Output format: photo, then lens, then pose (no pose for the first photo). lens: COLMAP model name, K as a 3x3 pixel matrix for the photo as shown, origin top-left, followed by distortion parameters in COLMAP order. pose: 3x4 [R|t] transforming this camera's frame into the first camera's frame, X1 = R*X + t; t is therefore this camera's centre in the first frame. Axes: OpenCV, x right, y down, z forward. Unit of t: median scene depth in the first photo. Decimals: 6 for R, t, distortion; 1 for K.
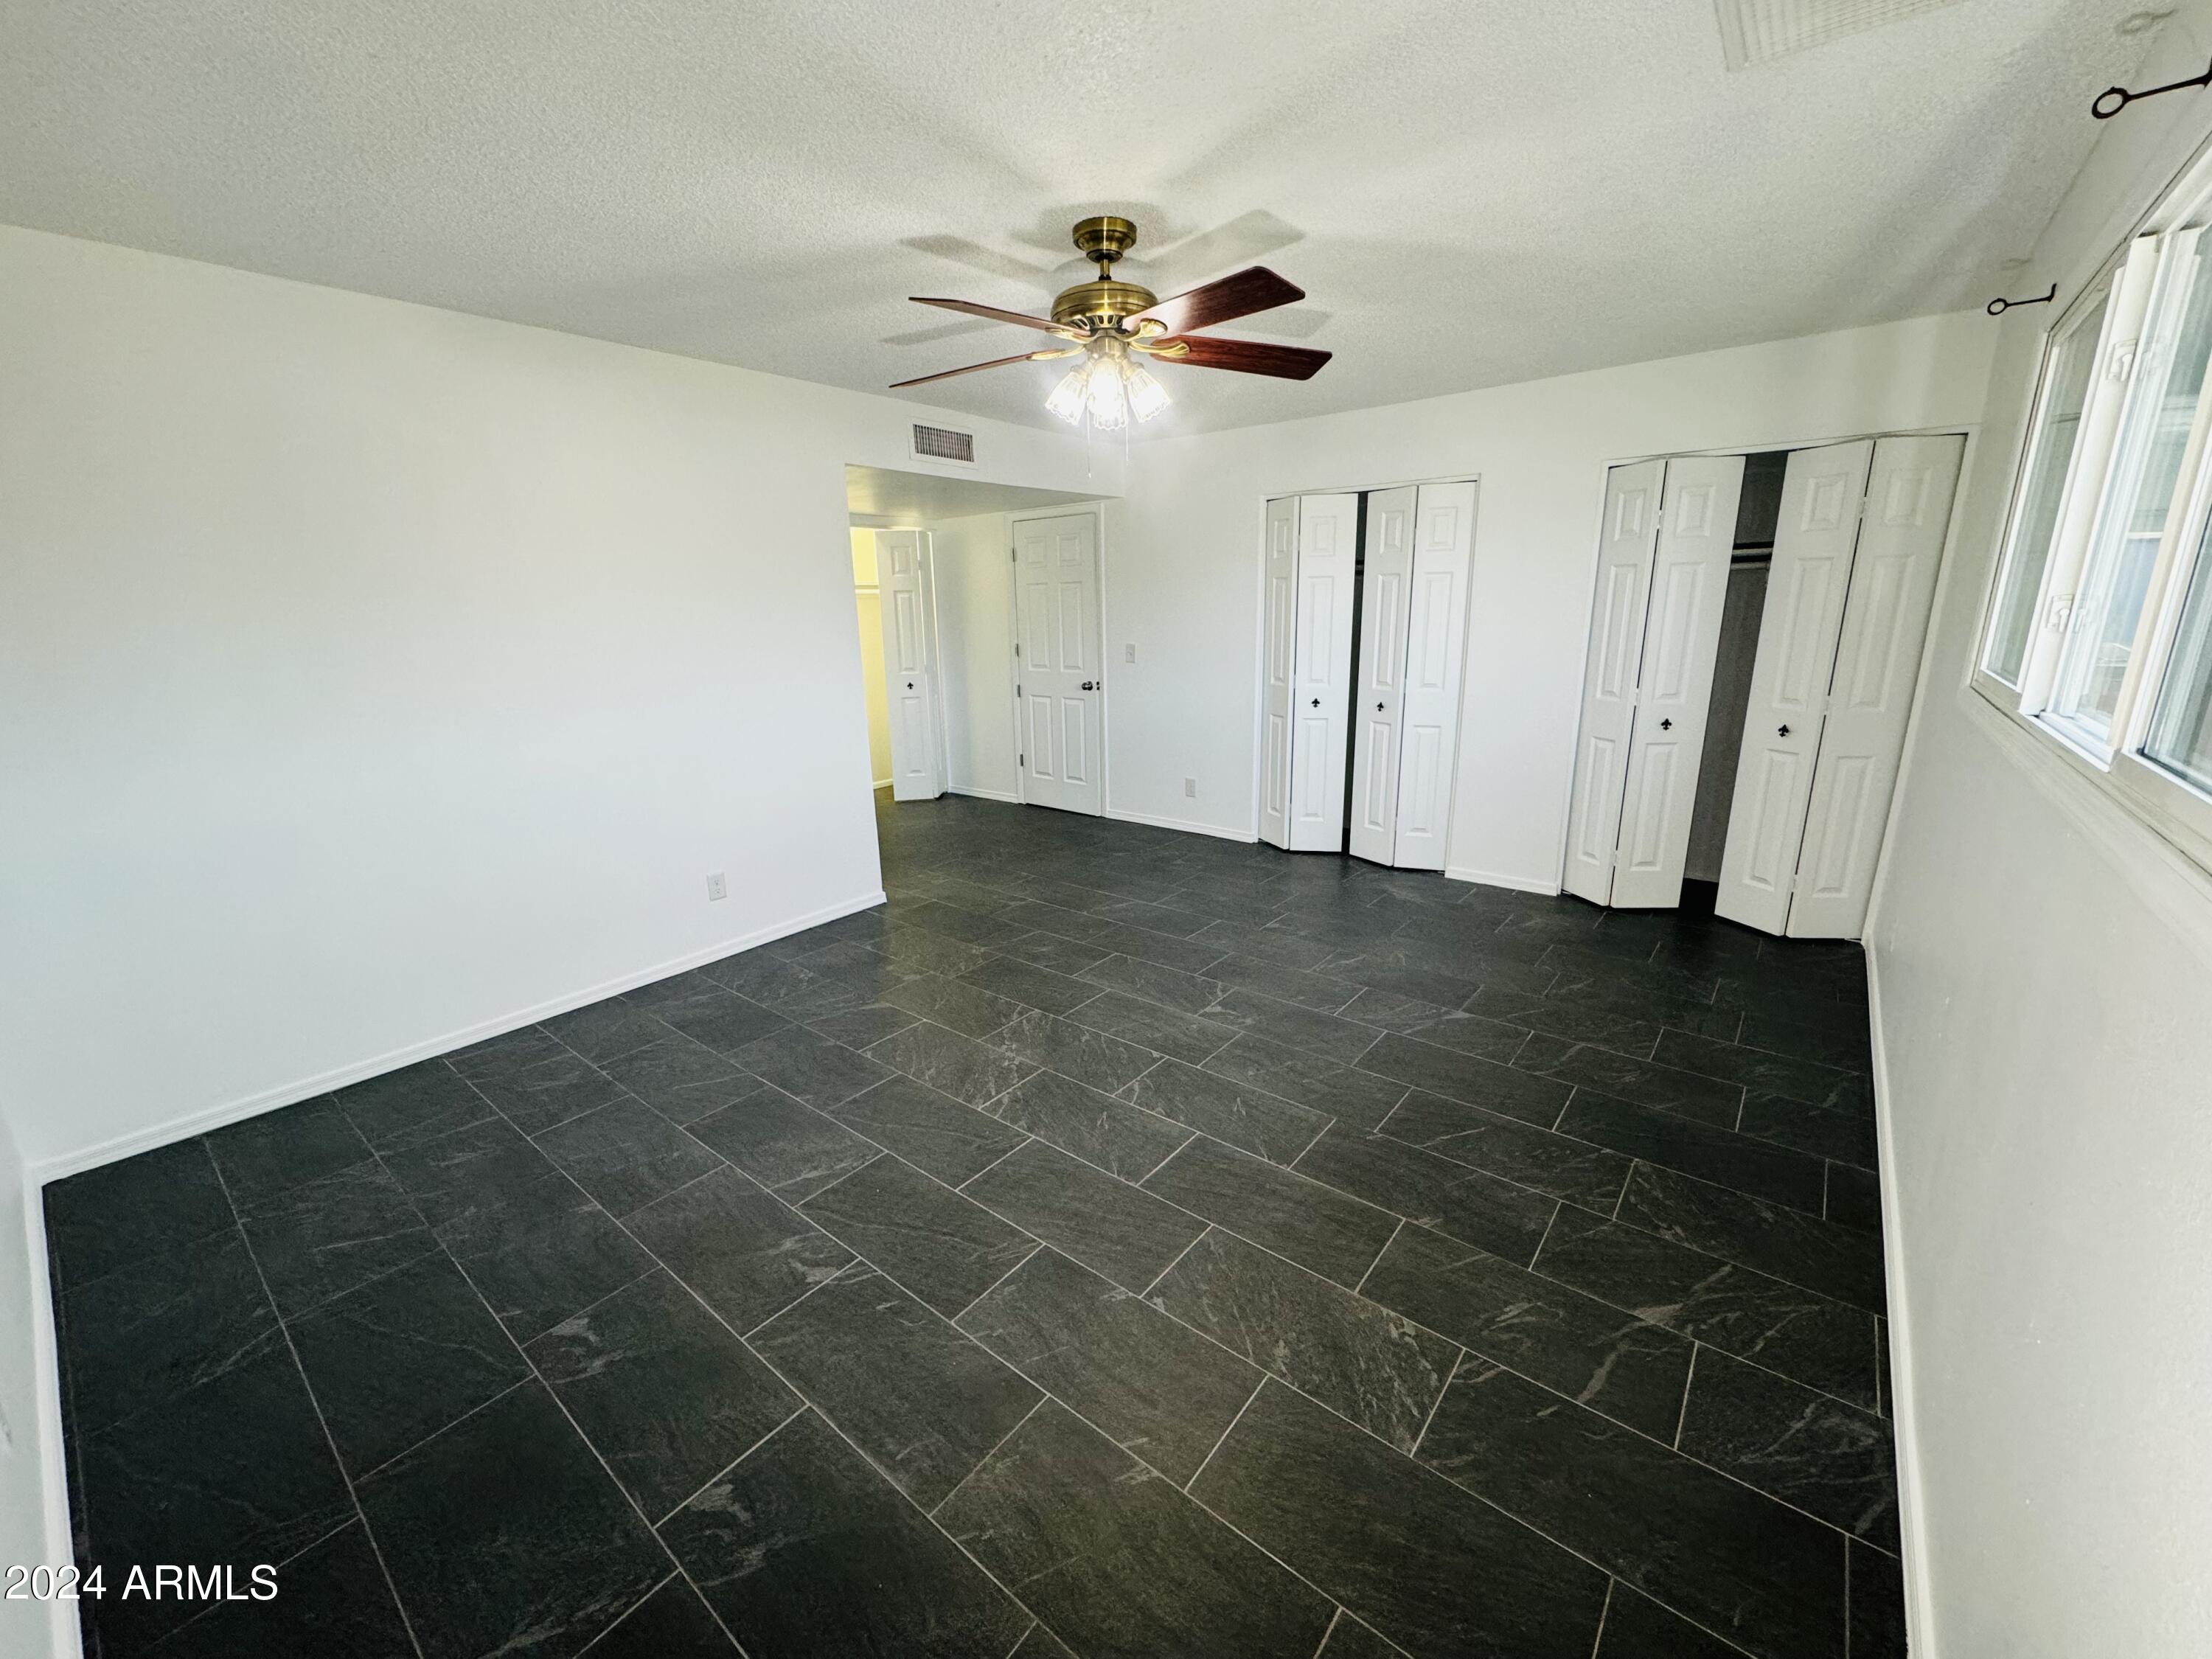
lens RADIAL K [[882.3, 0, 1102.0], [0, 882.3, 829.6], [0, 0, 1]] dist [-0.001812, 0.000273]
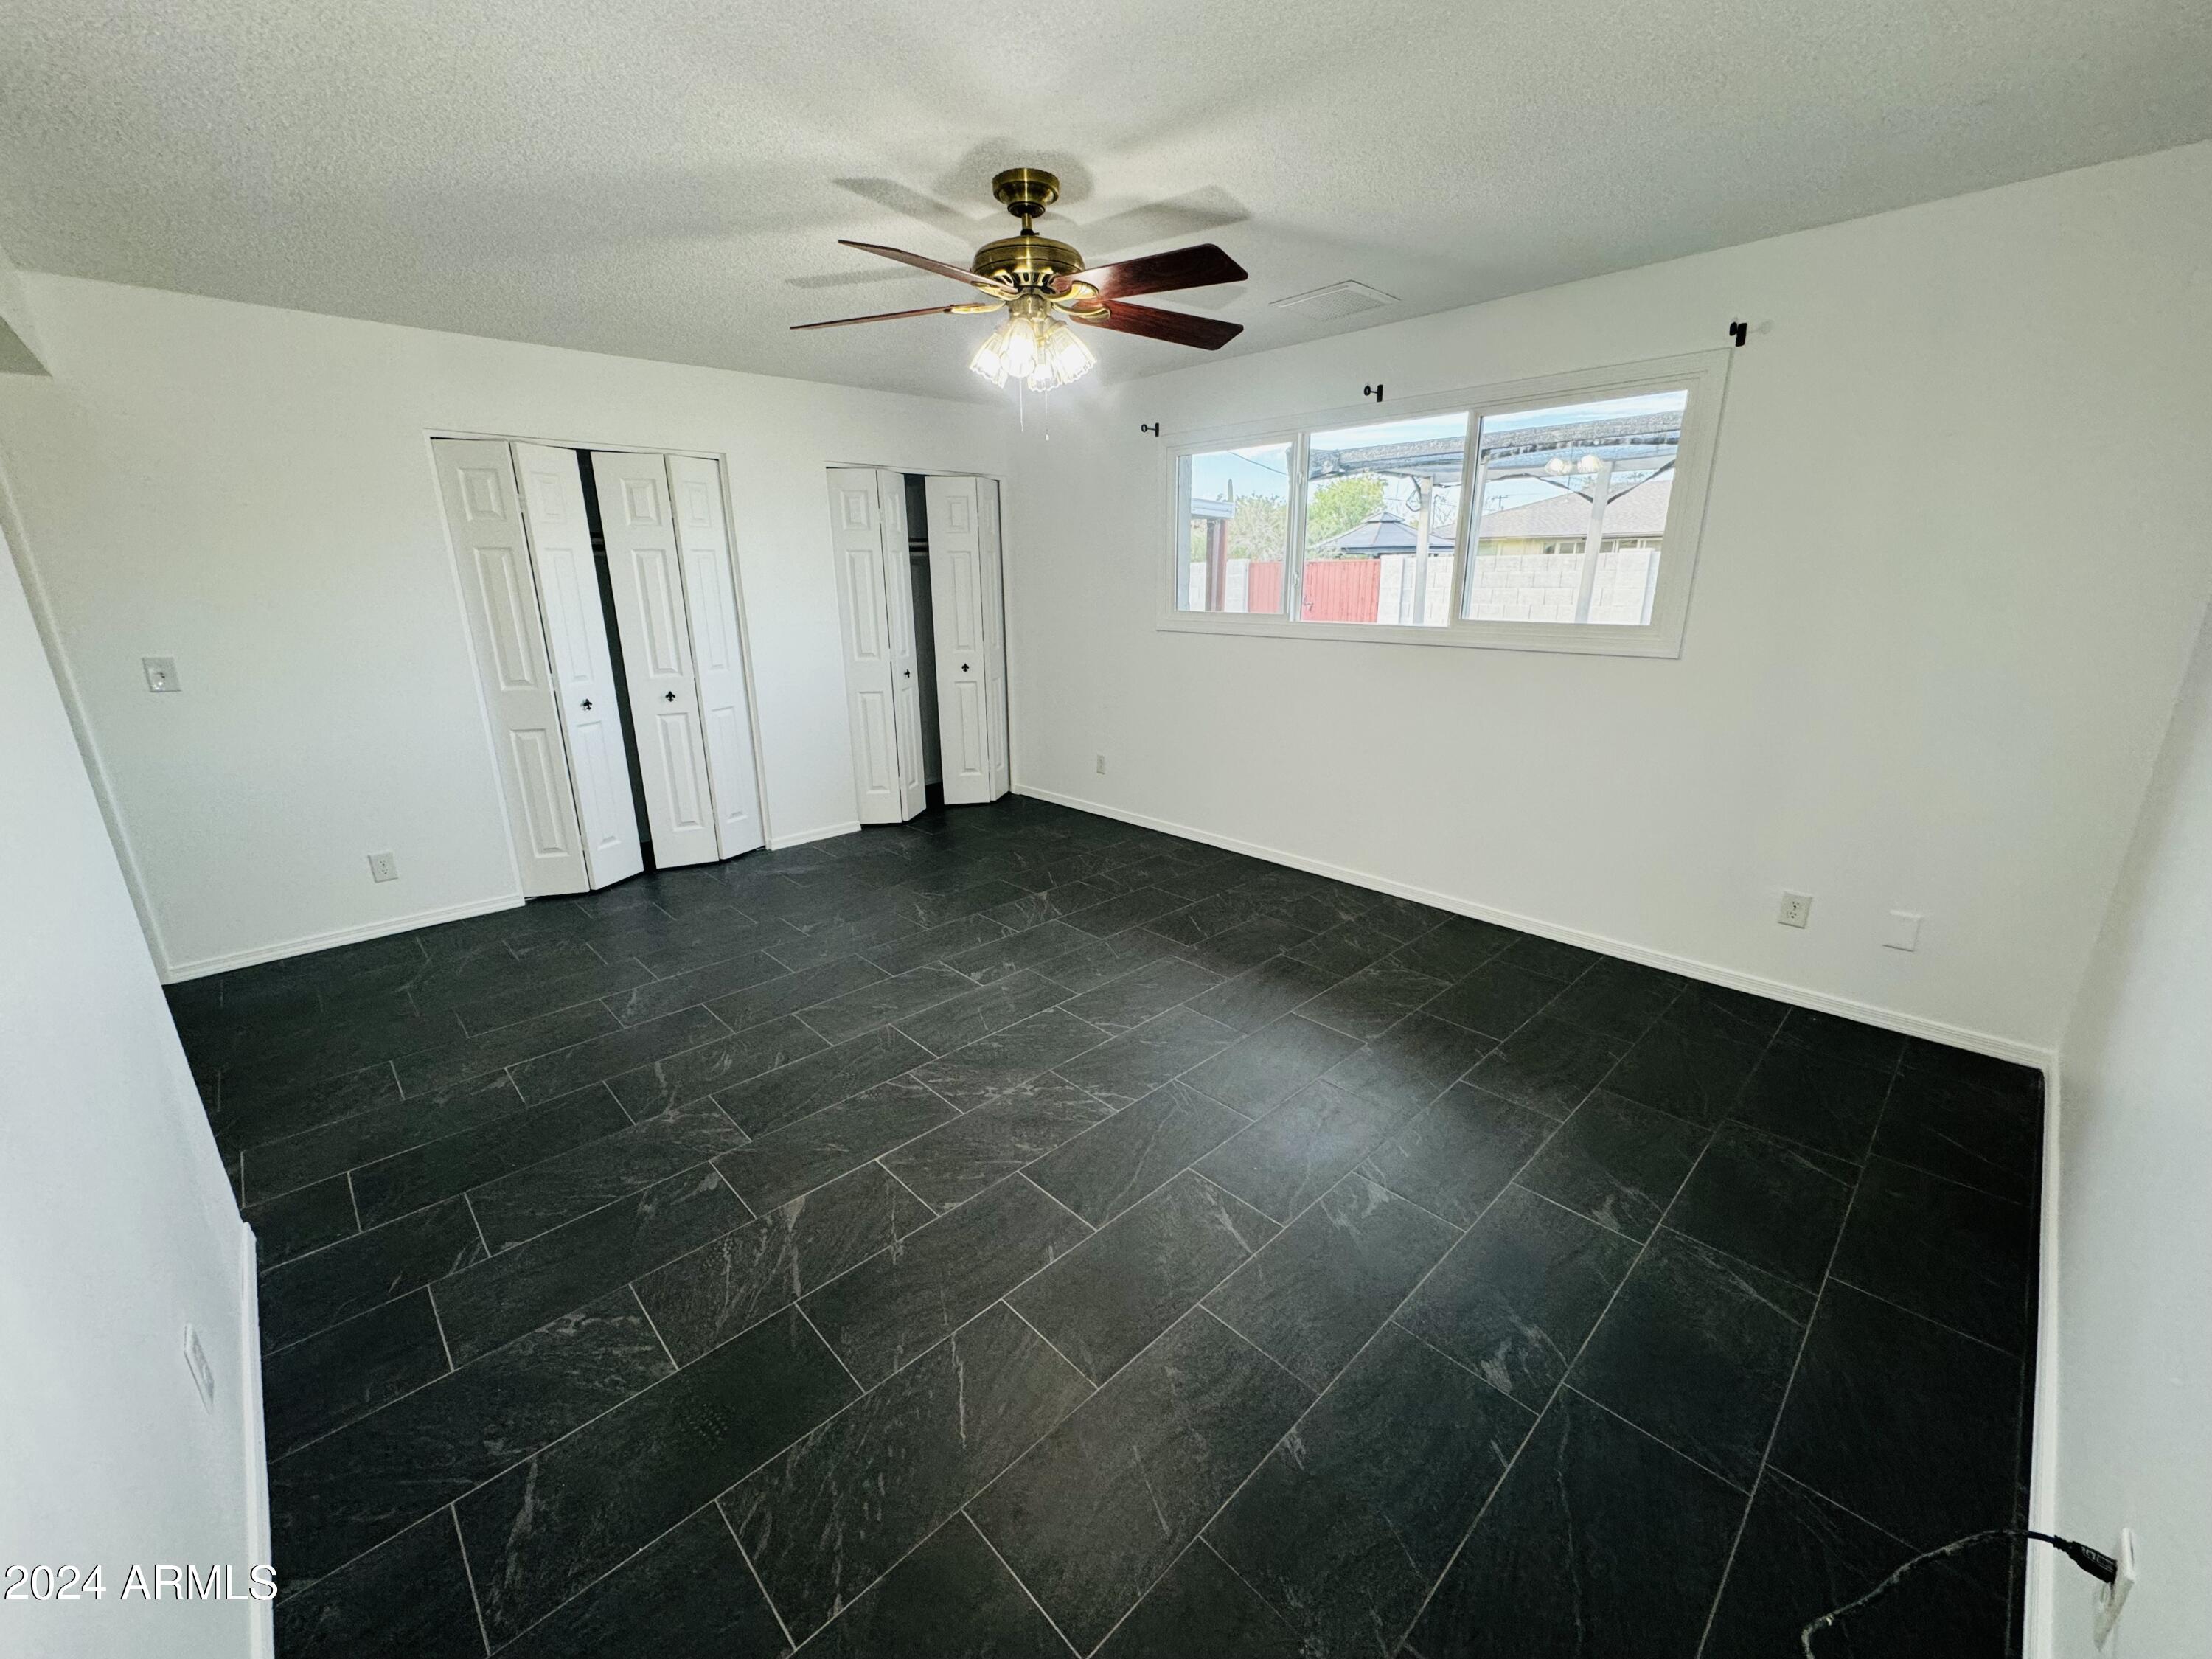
lens RADIAL K [[882.3, 0, 1103.1], [0, 882.3, 830.3], [0, 0, 1]] dist [-0.001812, 0.000273]
pose [[0.126417, -0.263337, 0.956385, -0.689878], [0.257061, 0.939882, 0.224814, -0.127934], [-0.958091, 0.217429, 0.186511, 0.557292]]
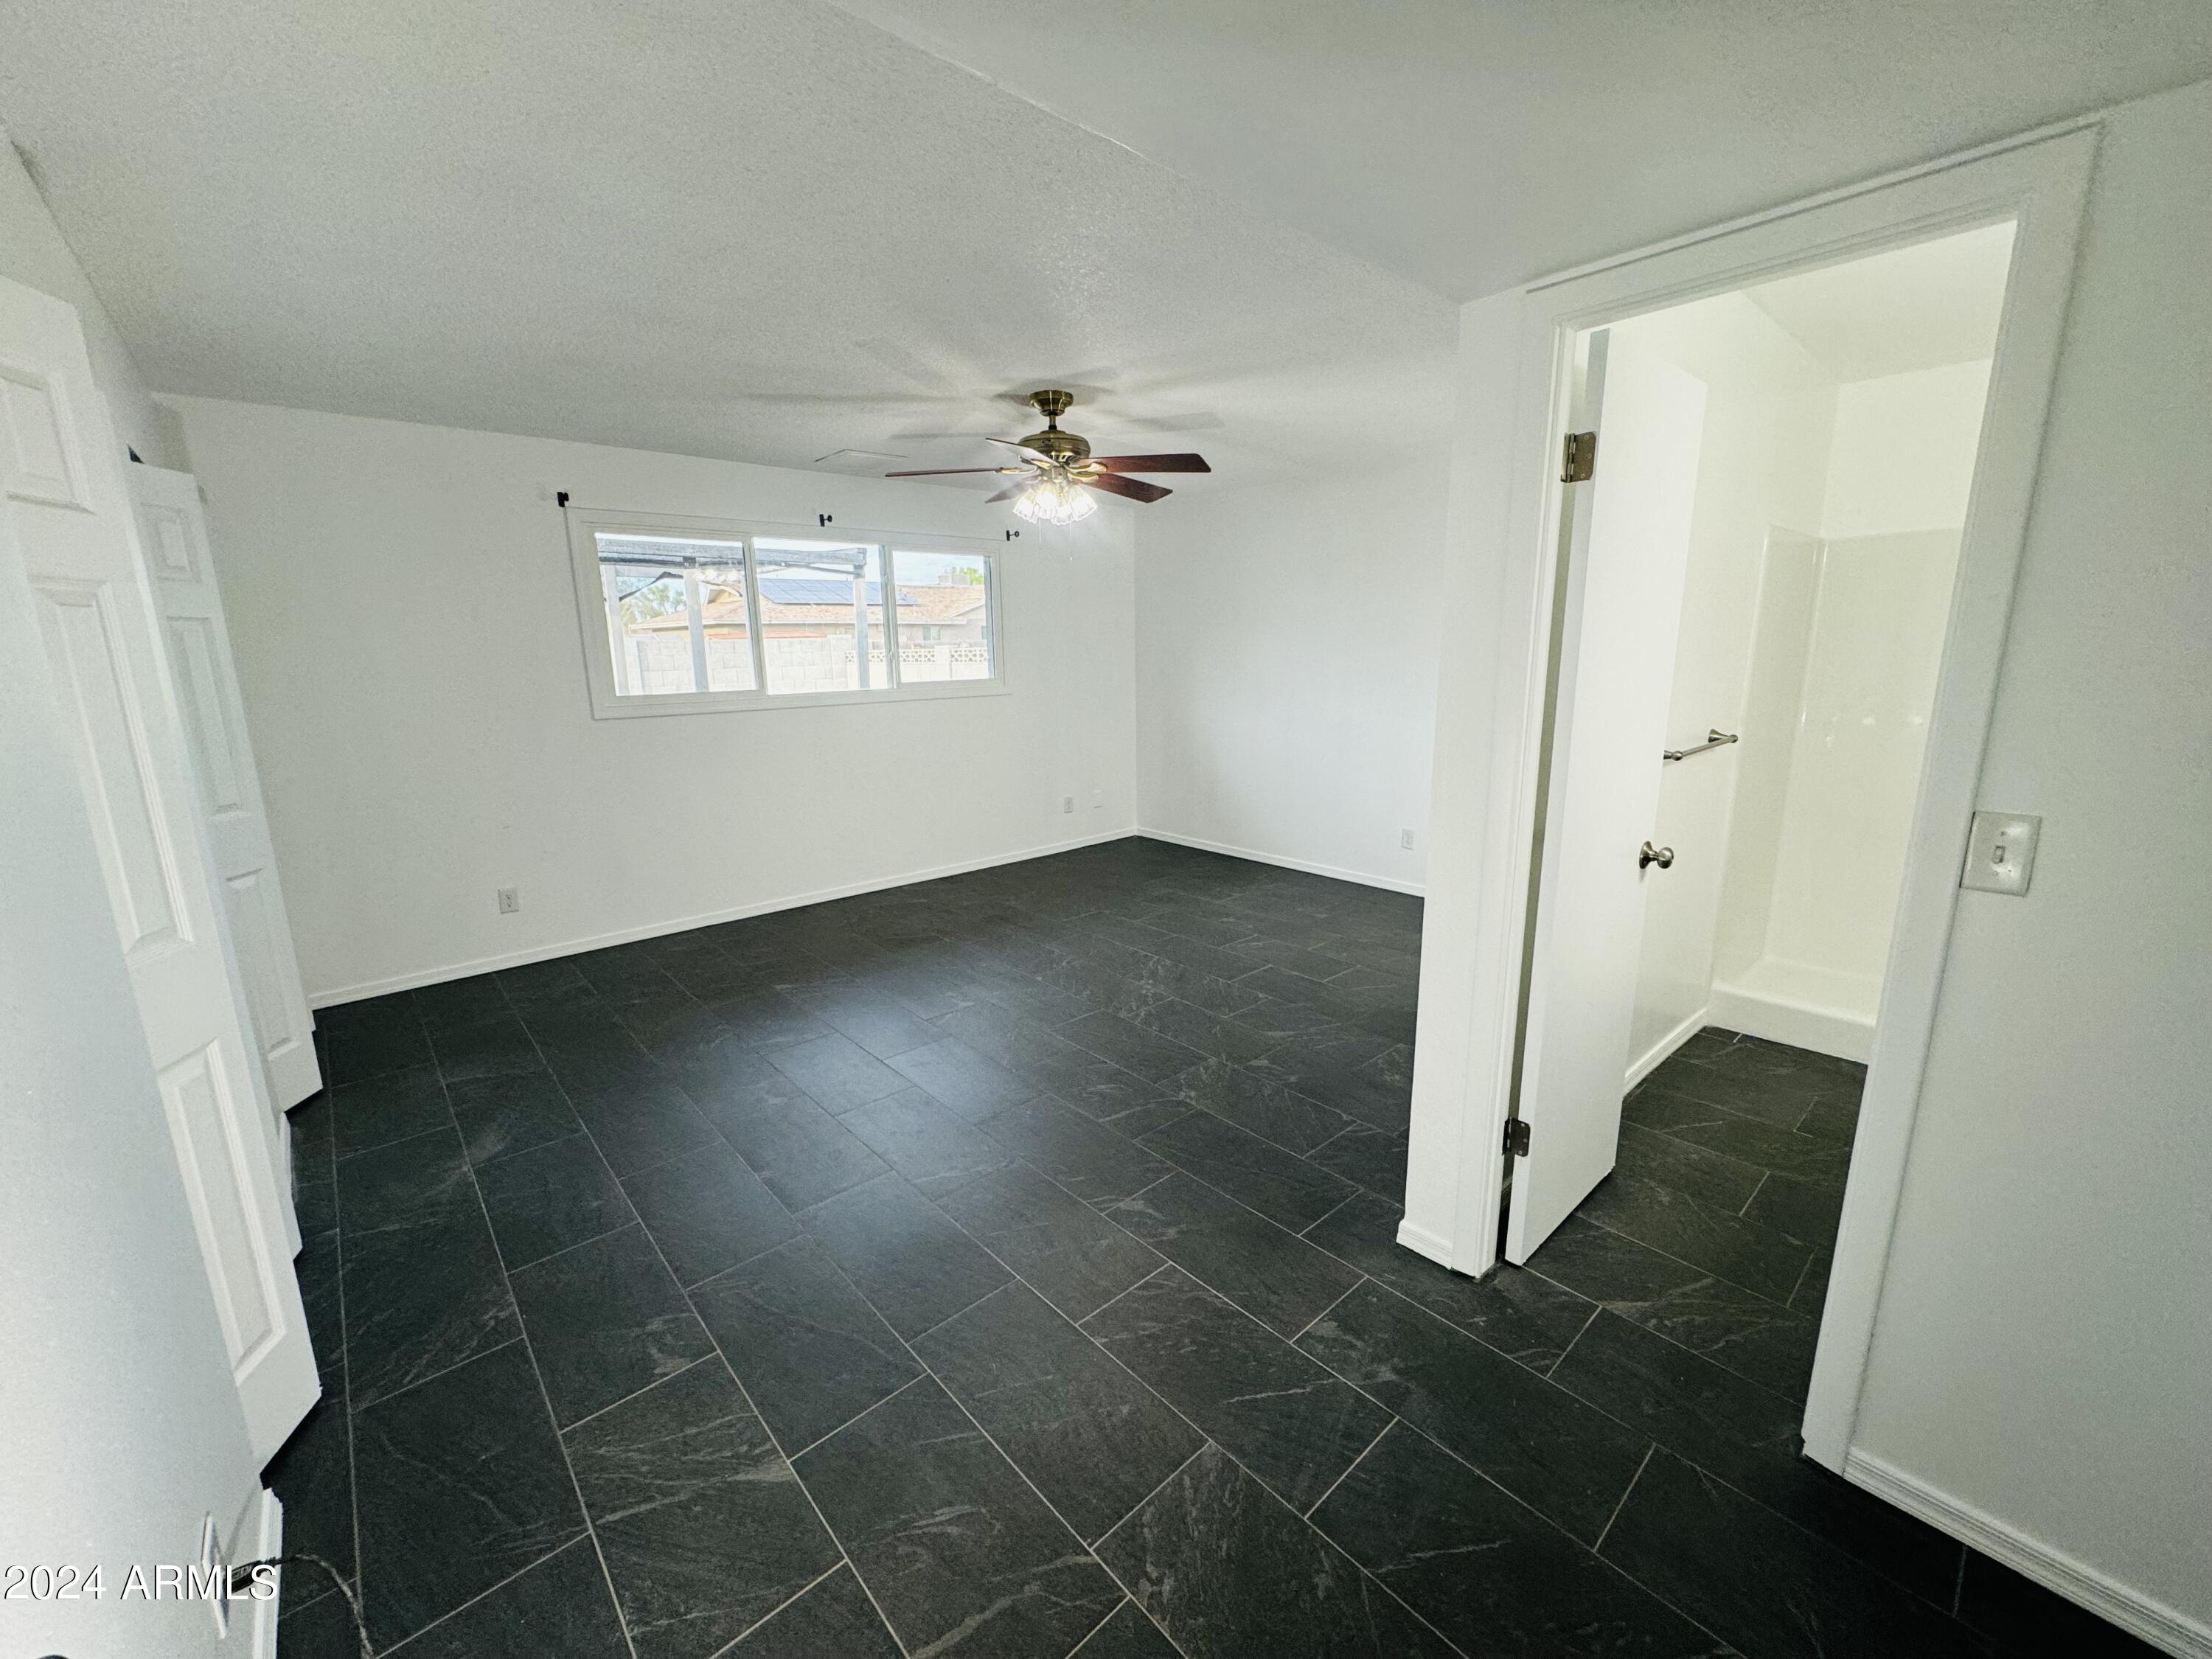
lens RADIAL K [[882.3, 0, 1107.5], [0, 882.3, 827.0], [0, 0, 1]] dist [-0.001812, 0.000273]
pose [[-0.987384, 0.001851, 0.158331, -0.202227], [0.071685, 0.896814, 0.436561, -0.421297], [-0.141185, 0.442403, -0.885633, 1.648968]]
